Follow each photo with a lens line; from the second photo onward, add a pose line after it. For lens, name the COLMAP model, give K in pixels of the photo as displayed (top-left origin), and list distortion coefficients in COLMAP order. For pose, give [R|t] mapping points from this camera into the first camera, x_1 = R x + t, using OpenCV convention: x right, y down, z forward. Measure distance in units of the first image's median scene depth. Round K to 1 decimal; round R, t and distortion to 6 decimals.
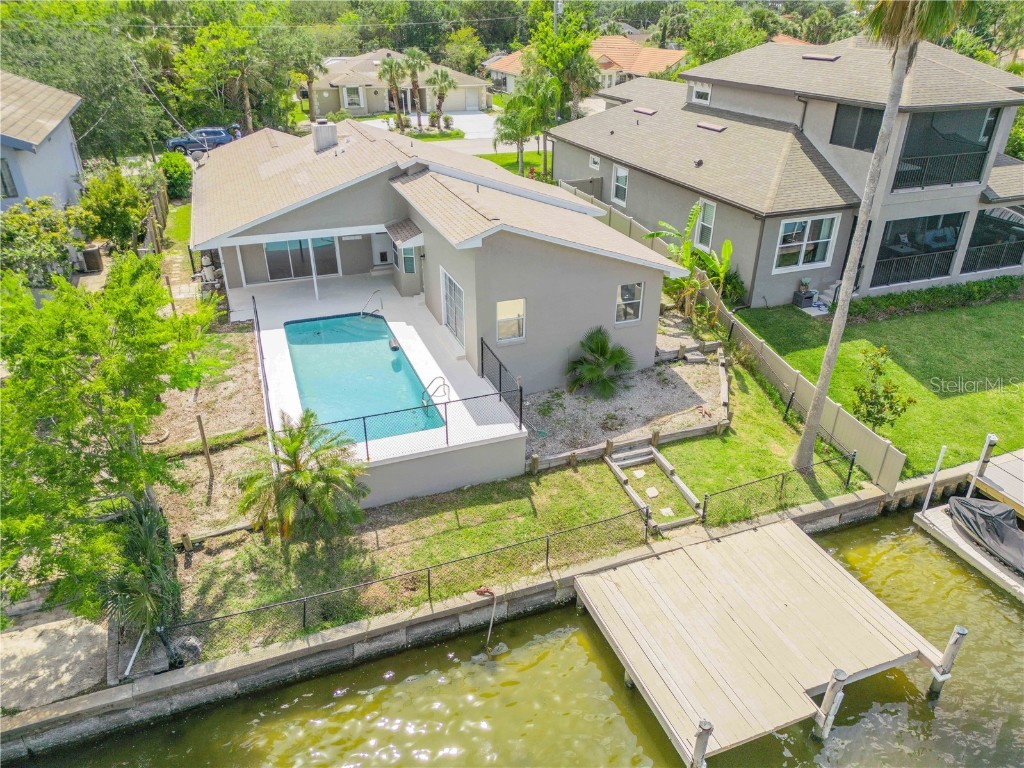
lens RADIAL K [[719.2, 0, 512.0], [0, 719.2, 384.0], [0, 0, 1]] dist [0.098403, -0.105082]
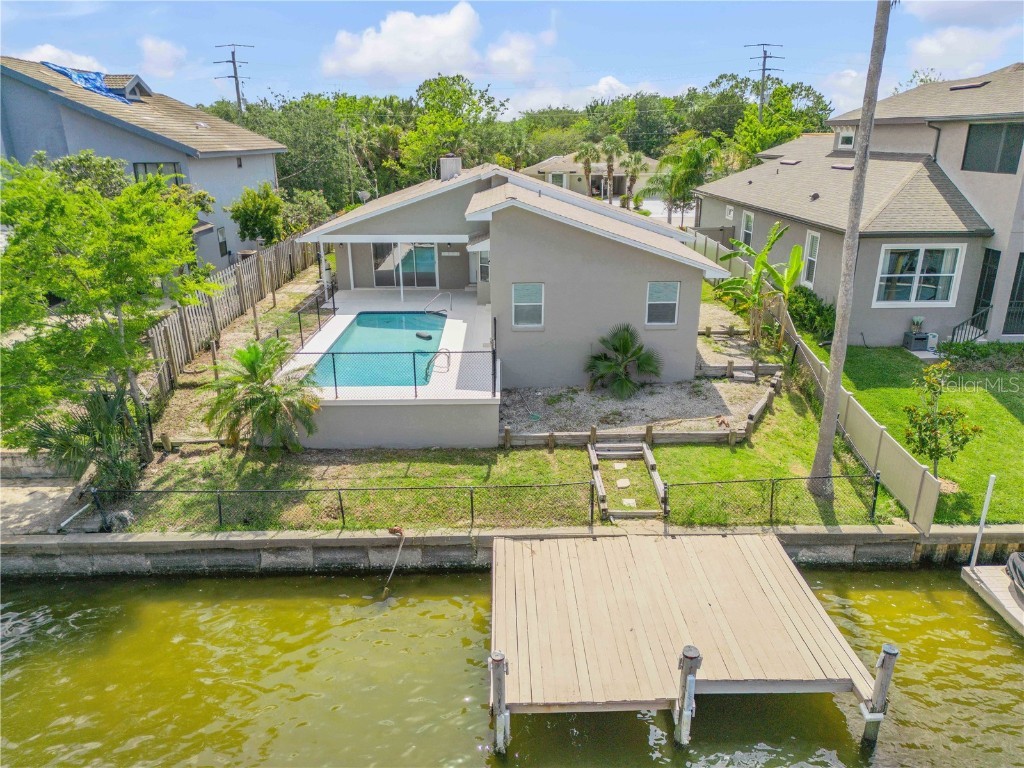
lens RADIAL K [[719.2, 0, 512.0], [0, 719.2, 384.0], [0, 0, 1]] dist [0.098403, -0.105082]
pose [[0.942184, 0.102883, -0.318913, 0.322043], [-0.149646, 0.980714, -0.125724, 0.154615], [0.299827, 0.166179, 0.939408, 0.079953]]
